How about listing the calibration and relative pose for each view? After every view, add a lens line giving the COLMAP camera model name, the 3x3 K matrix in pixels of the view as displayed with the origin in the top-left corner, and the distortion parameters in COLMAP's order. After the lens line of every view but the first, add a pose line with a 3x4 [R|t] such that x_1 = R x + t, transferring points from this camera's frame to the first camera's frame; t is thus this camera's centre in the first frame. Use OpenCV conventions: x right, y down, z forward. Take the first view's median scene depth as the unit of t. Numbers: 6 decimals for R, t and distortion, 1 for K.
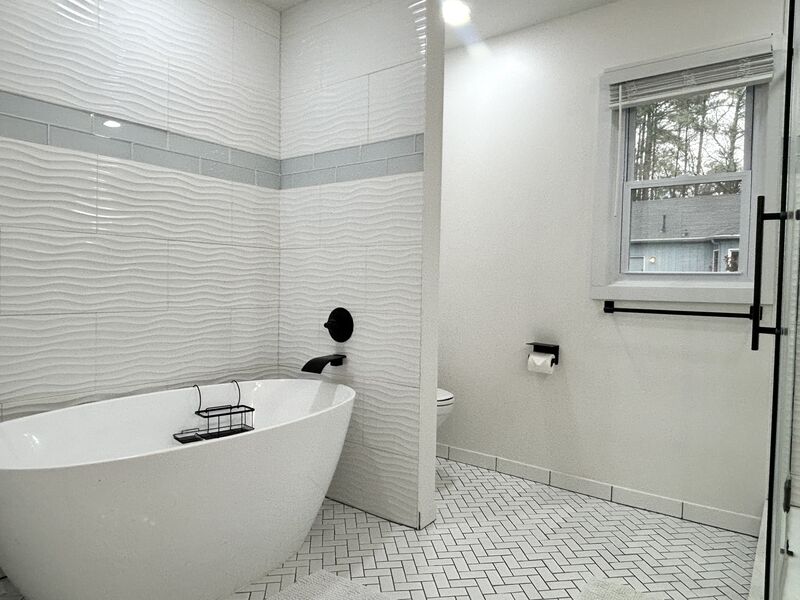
lens RADIAL K [[530.9, 0, 398.2], [0, 530.9, 297.1], [0, 0, 1]] dist [-0.012989, -0.000462]
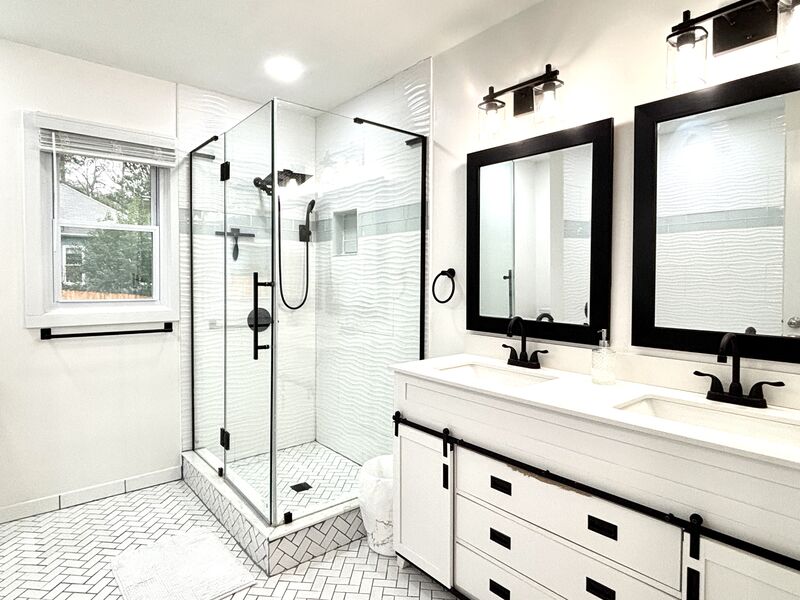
lens RADIAL K [[462.9, 0, 396.4], [0, 462.9, 300.1], [0, 0, 1]] dist [-0.007913, -0.001700]
pose [[0.227794, -0.055696, 0.972115, -0.364234], [0.025626, 0.998360, 0.051195, -0.084697], [-0.973372, 0.013250, 0.228847, 0.097892]]
